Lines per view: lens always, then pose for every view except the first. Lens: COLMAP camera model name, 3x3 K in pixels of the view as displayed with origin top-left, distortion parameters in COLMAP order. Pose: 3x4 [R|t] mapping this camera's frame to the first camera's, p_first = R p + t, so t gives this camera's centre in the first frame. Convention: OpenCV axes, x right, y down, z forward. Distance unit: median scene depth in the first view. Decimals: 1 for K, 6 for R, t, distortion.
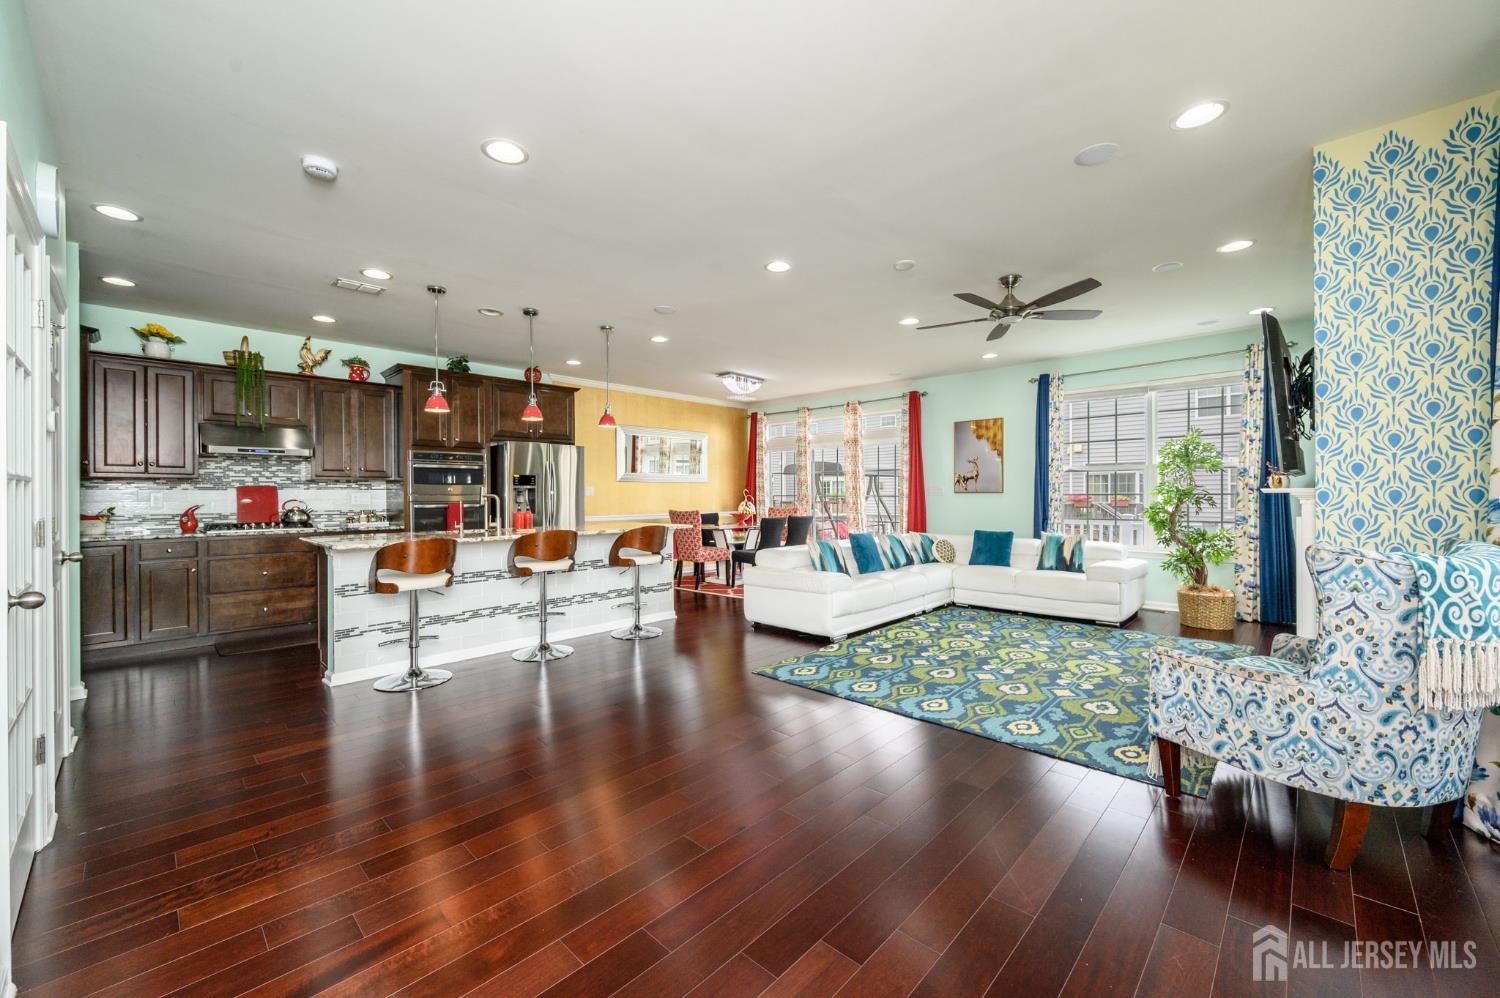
lens RADIAL K [[588.7, 0, 748.4], [0, 588.7, 493.2], [0, 0, 1]] dist [-0.001140, 0.000304]
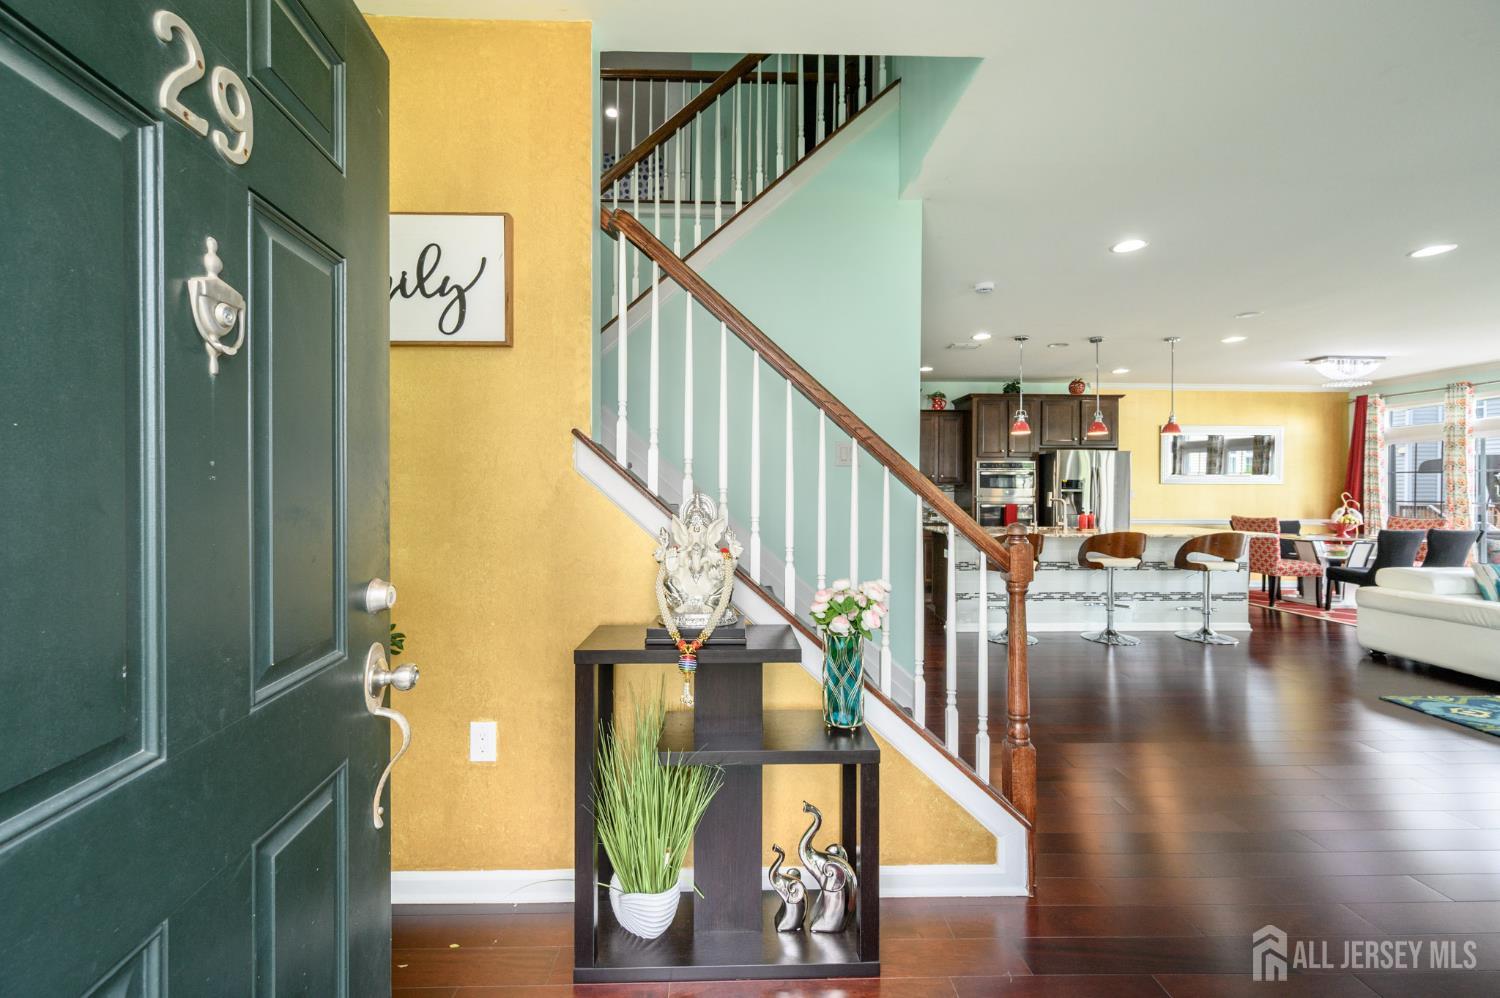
lens RADIAL K [[588.7, 0, 748.4], [0, 588.7, 493.2], [0, 0, 1]] dist [-0.001140, 0.000304]
pose [[0.714644, 0.012585, -0.699375, -0.040190], [-0.007275, 0.999918, 0.010559, -0.013393], [0.699451, -0.002458, 0.714676, -0.233970]]
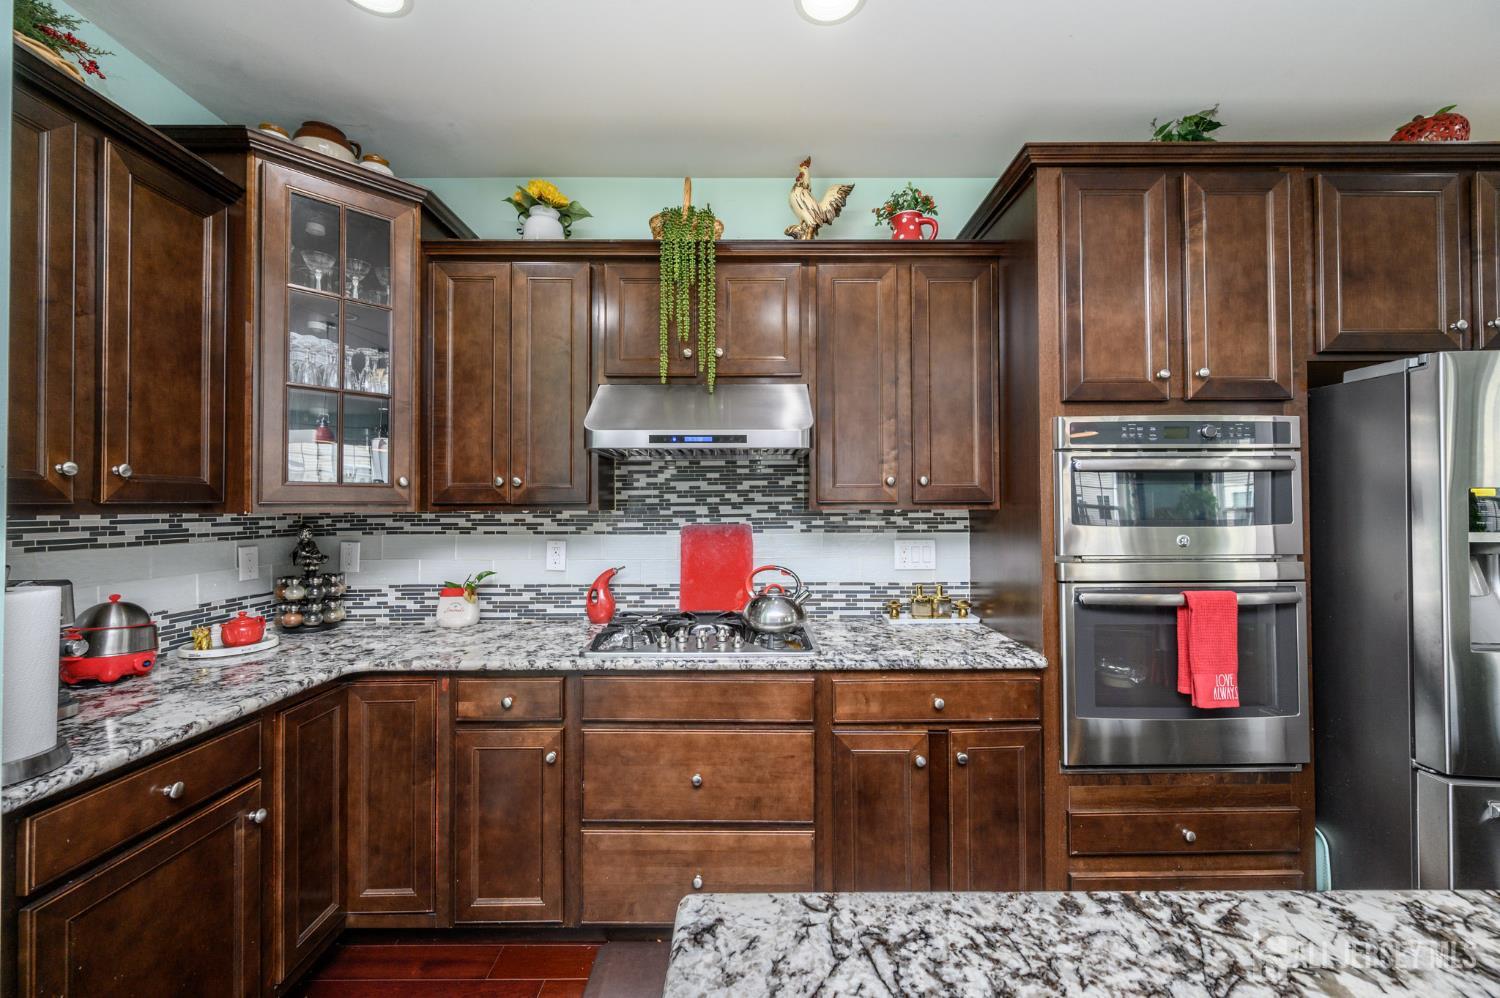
lens RADIAL K [[588.7, 0, 748.4], [0, 588.7, 493.2], [0, 0, 1]] dist [-0.001140, 0.000304]
pose [[0.699815, -0.016644, -0.714130, -0.449665], [-0.001881, 0.999682, -0.025142, -0.022543], [0.714322, 0.018938, 0.699561, 0.635554]]
